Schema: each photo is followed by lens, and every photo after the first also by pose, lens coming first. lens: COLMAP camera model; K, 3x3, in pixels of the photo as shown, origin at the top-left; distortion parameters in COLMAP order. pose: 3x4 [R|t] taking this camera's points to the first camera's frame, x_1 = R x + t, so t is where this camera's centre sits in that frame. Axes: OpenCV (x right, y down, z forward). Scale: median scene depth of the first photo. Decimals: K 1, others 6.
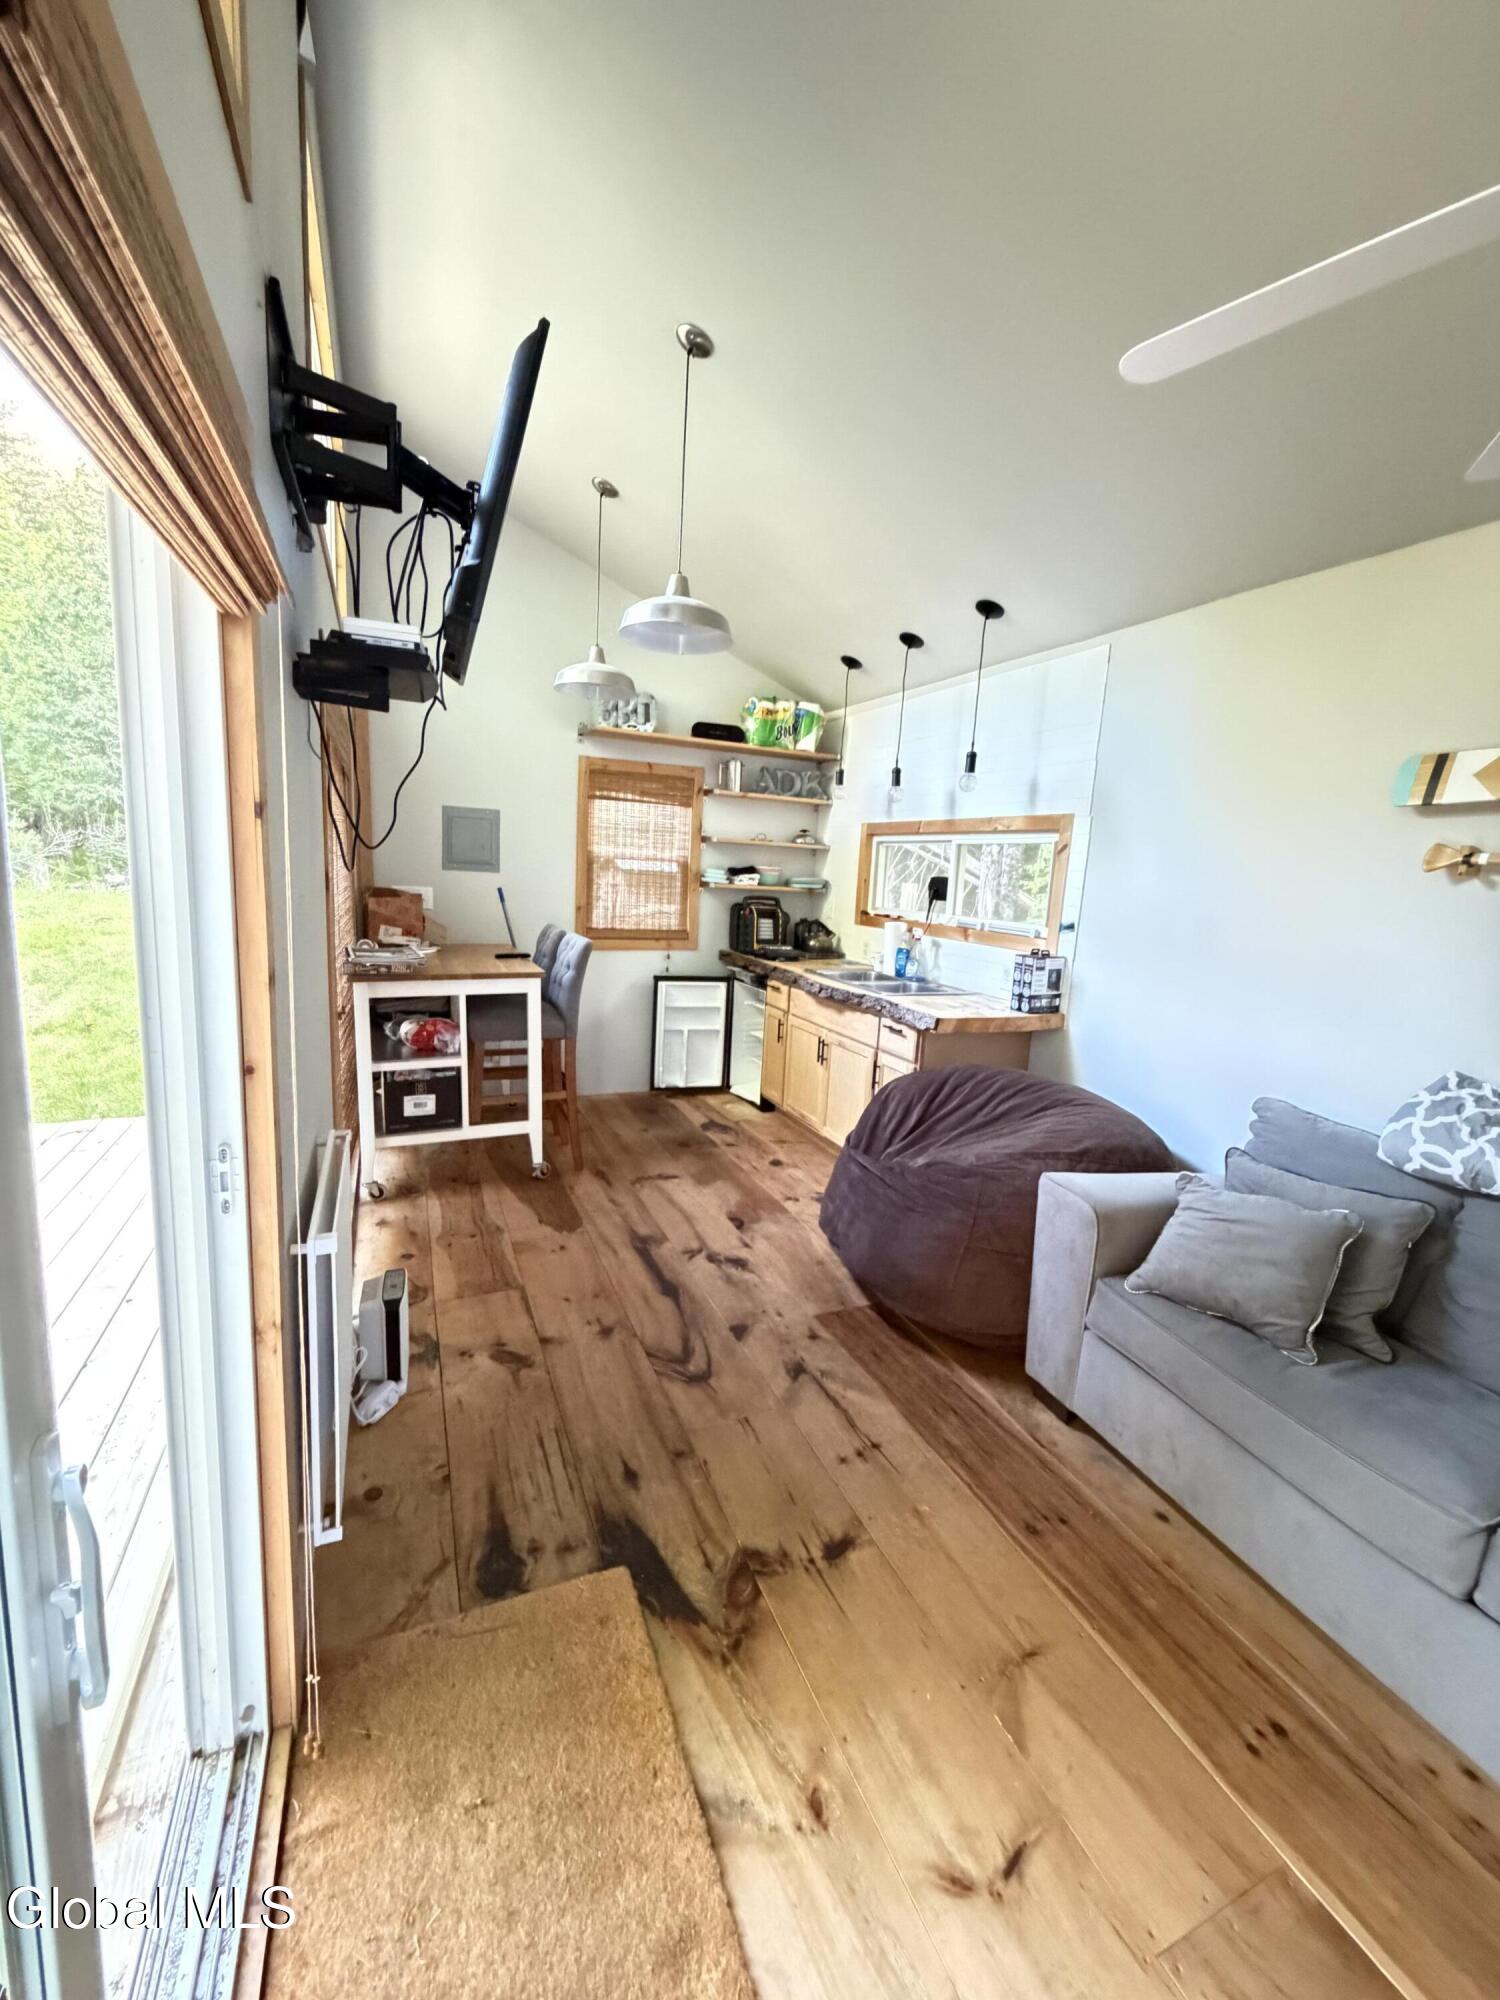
lens RADIAL K [[793.5, 0, 750.0], [0, 793.5, 1000.0], [0, 0, 1]] dist [-0.000077, -0.000017]
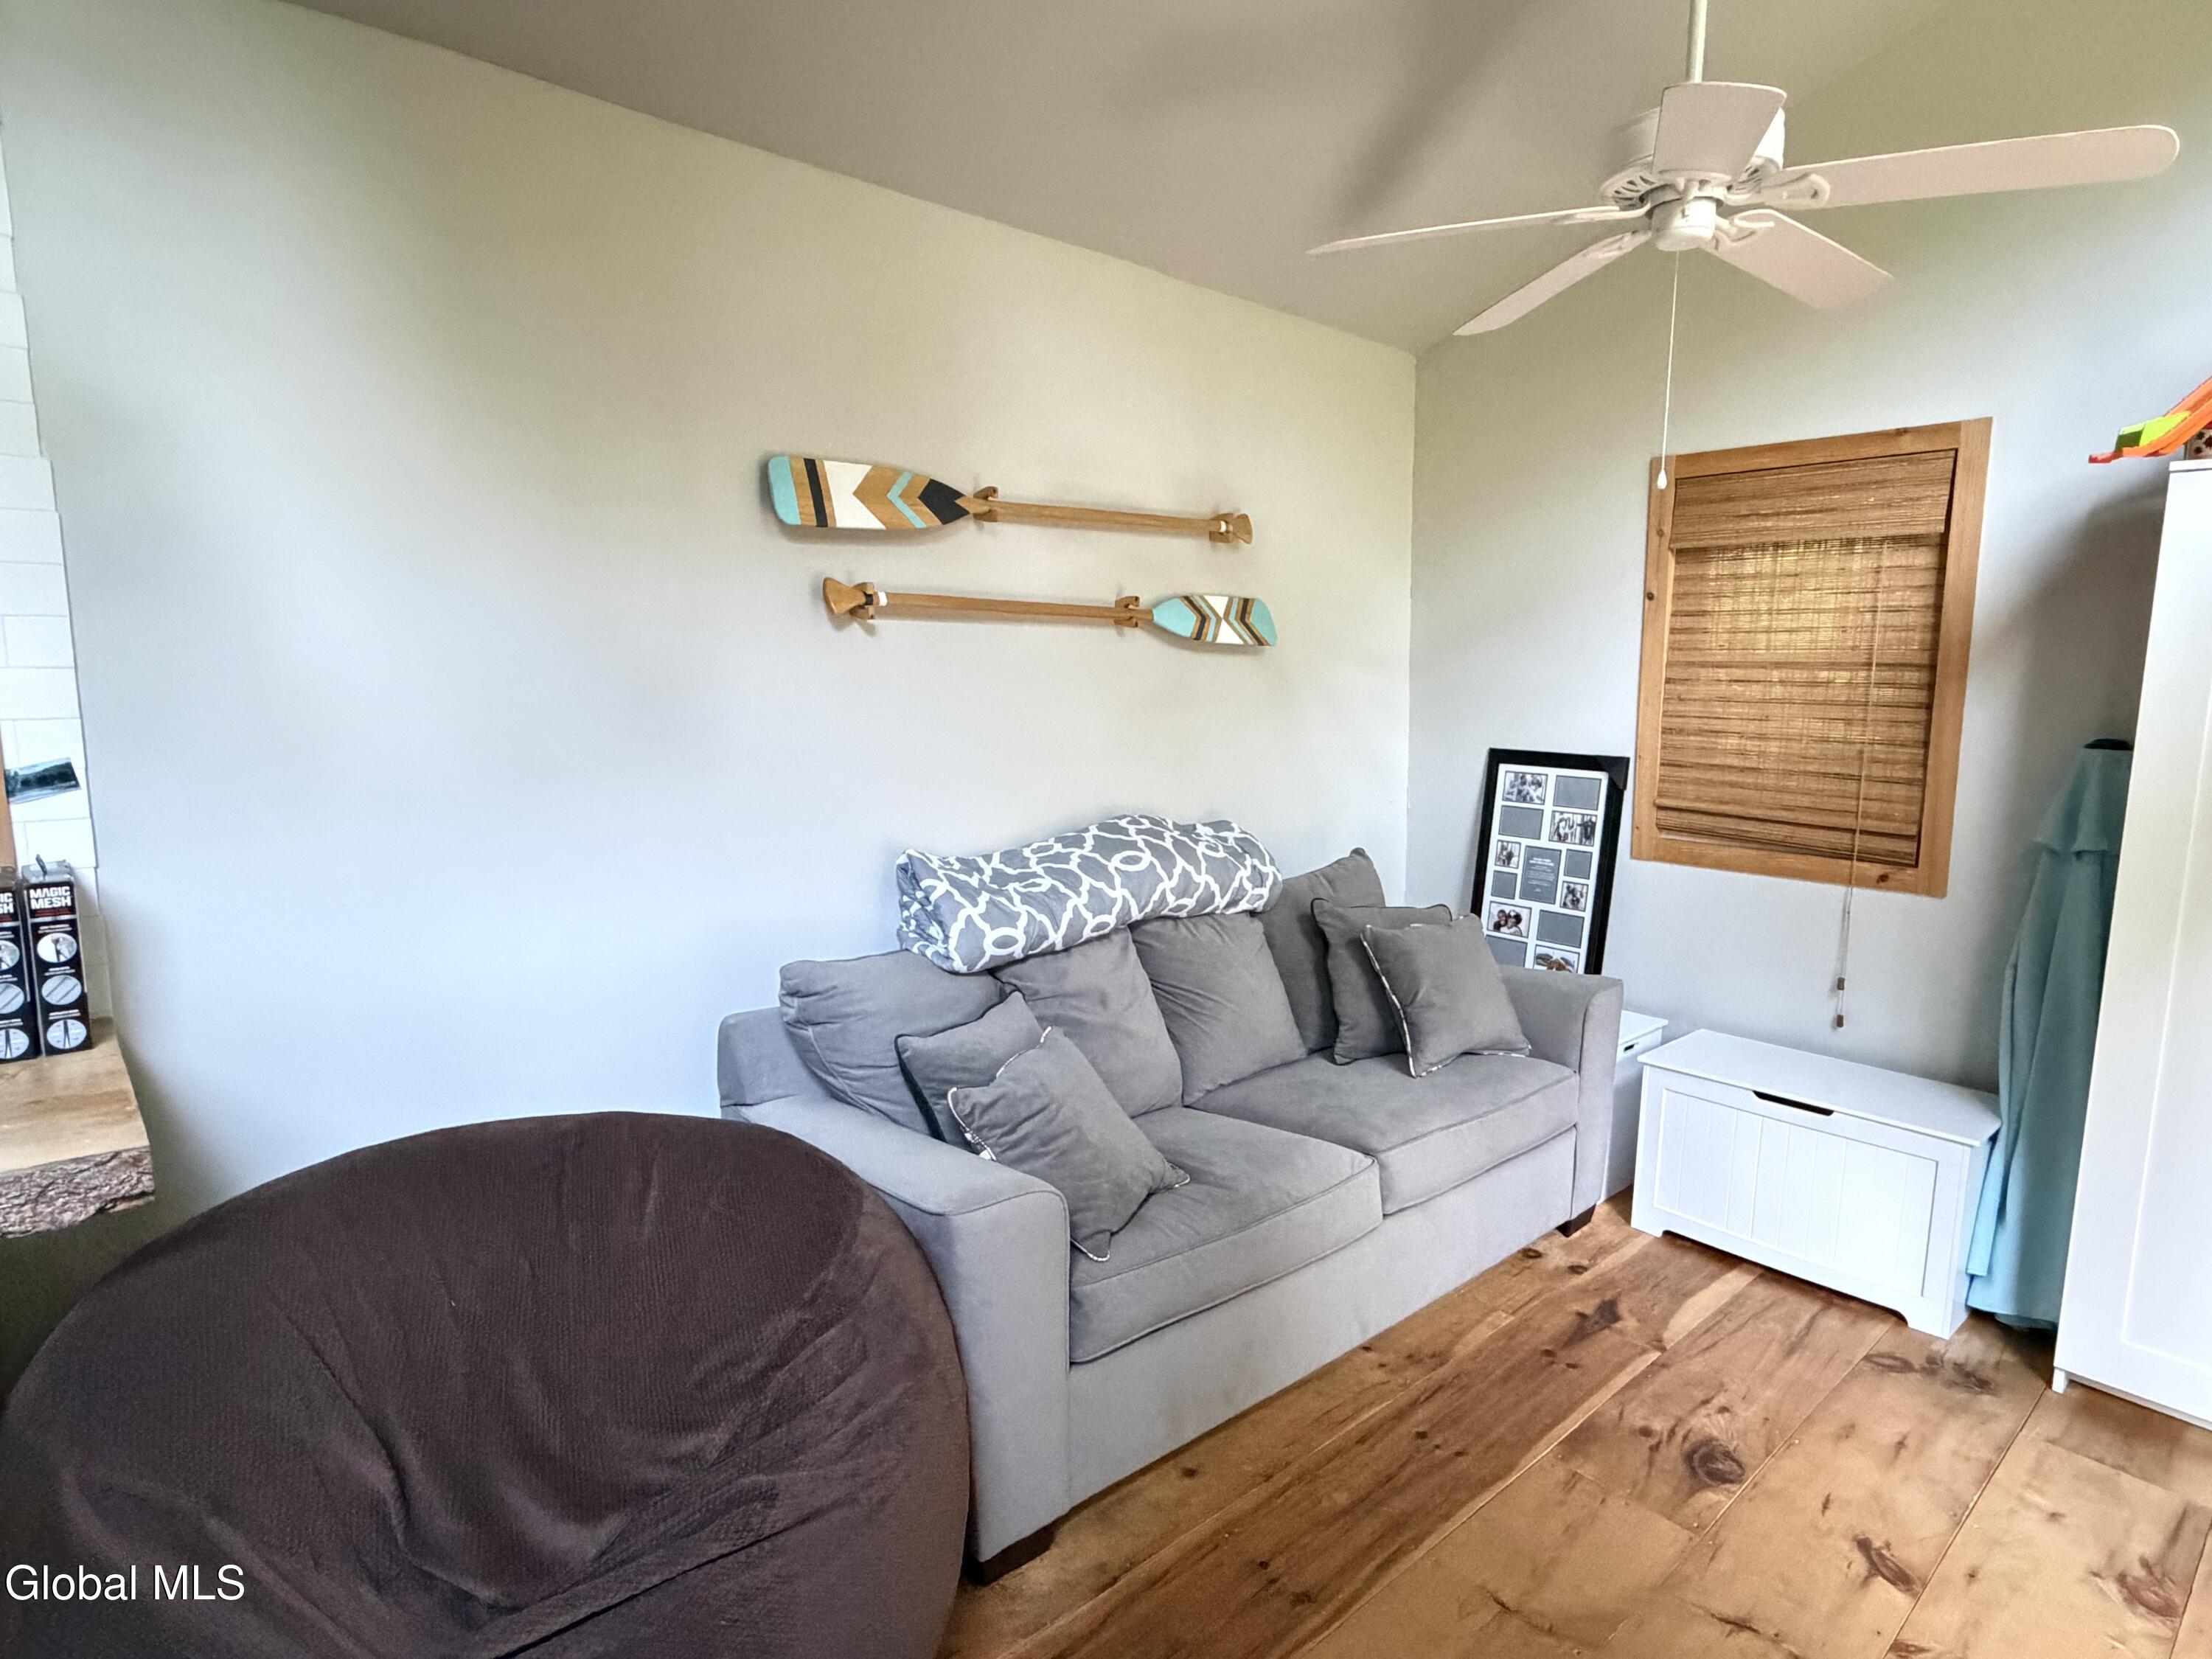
lens RADIAL K [[1213.1, 0, 1107.7], [0, 1213.1, 842.4], [0, 0, 1]] dist [0.002723, 0.001125]
pose [[-0.307807, -0.205740, 0.928938, -0.197670], [0.135405, 0.956931, 0.256806, -0.114854], [-0.941765, 0.204829, -0.266692, 0.589511]]
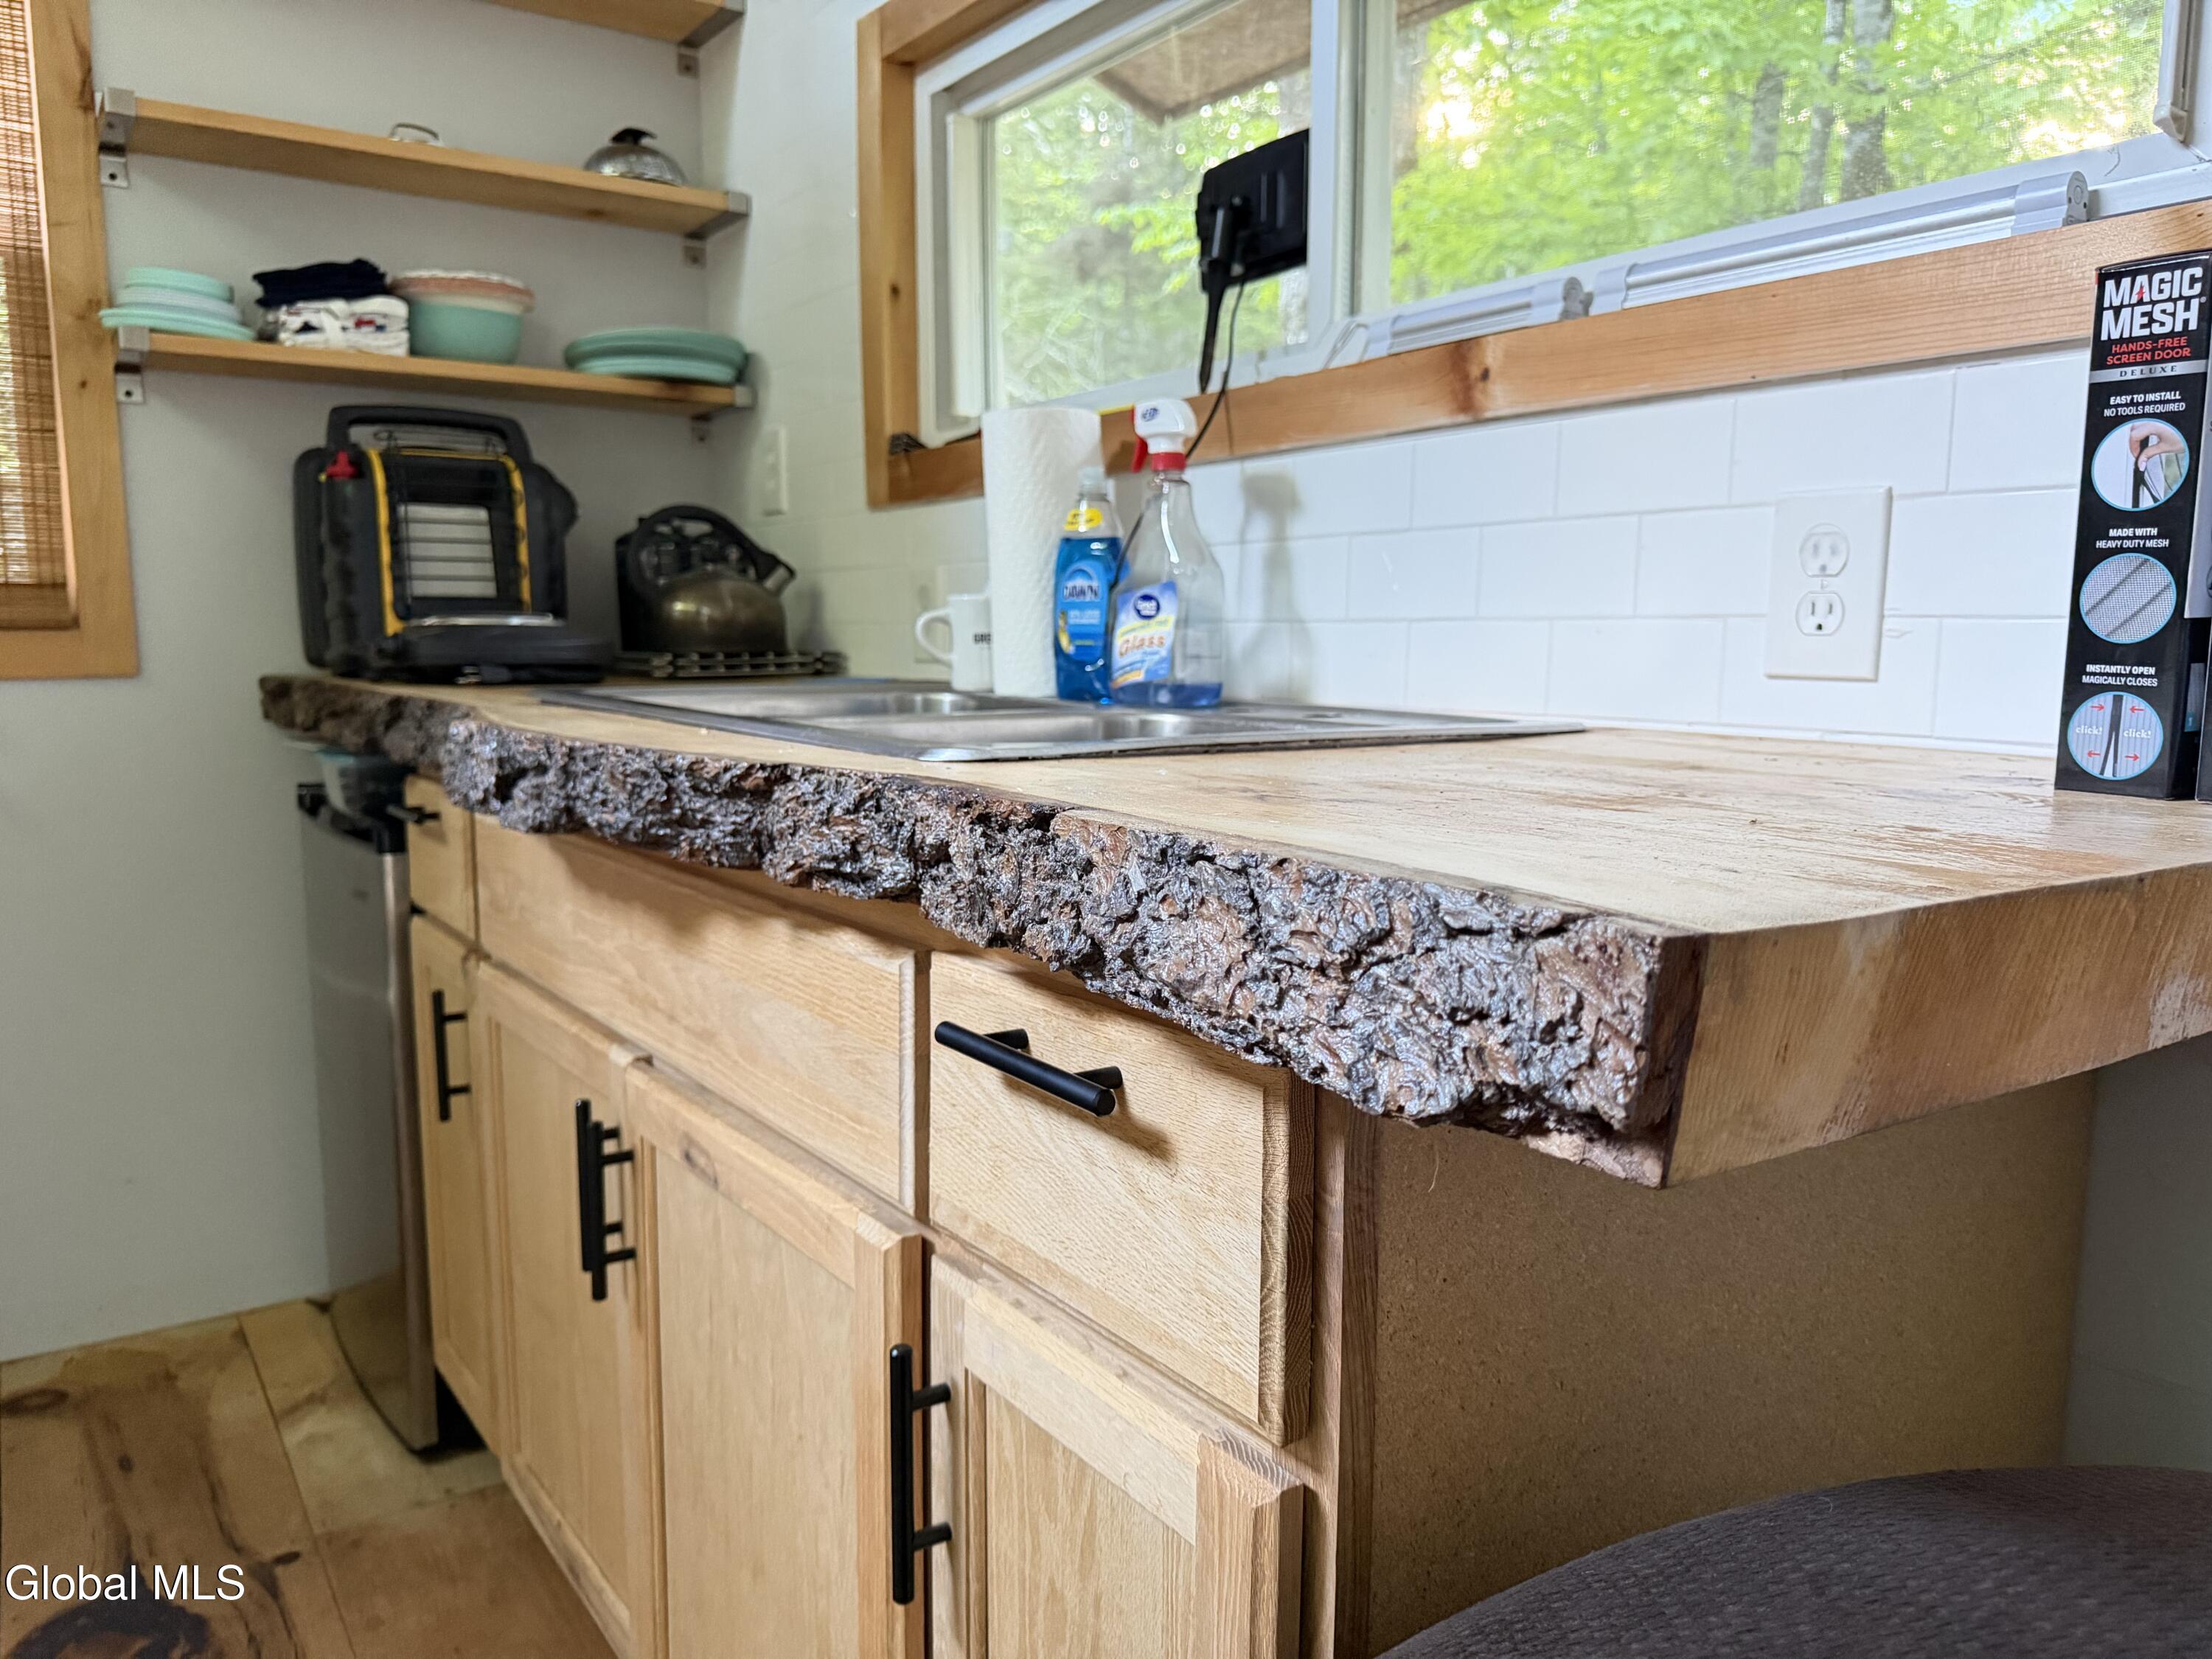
lens RADIAL K [[1617.1, 0, 1058.2], [0, 1617.1, 829.8], [0, 0, 1]] dist [0.052955, -0.005896]
pose [[0.984928, -0.072285, 0.157134, 0.129673], [0.077565, 0.996602, -0.027722, 0.010864], [-0.154596, 0.039492, 0.987188, 0.672564]]
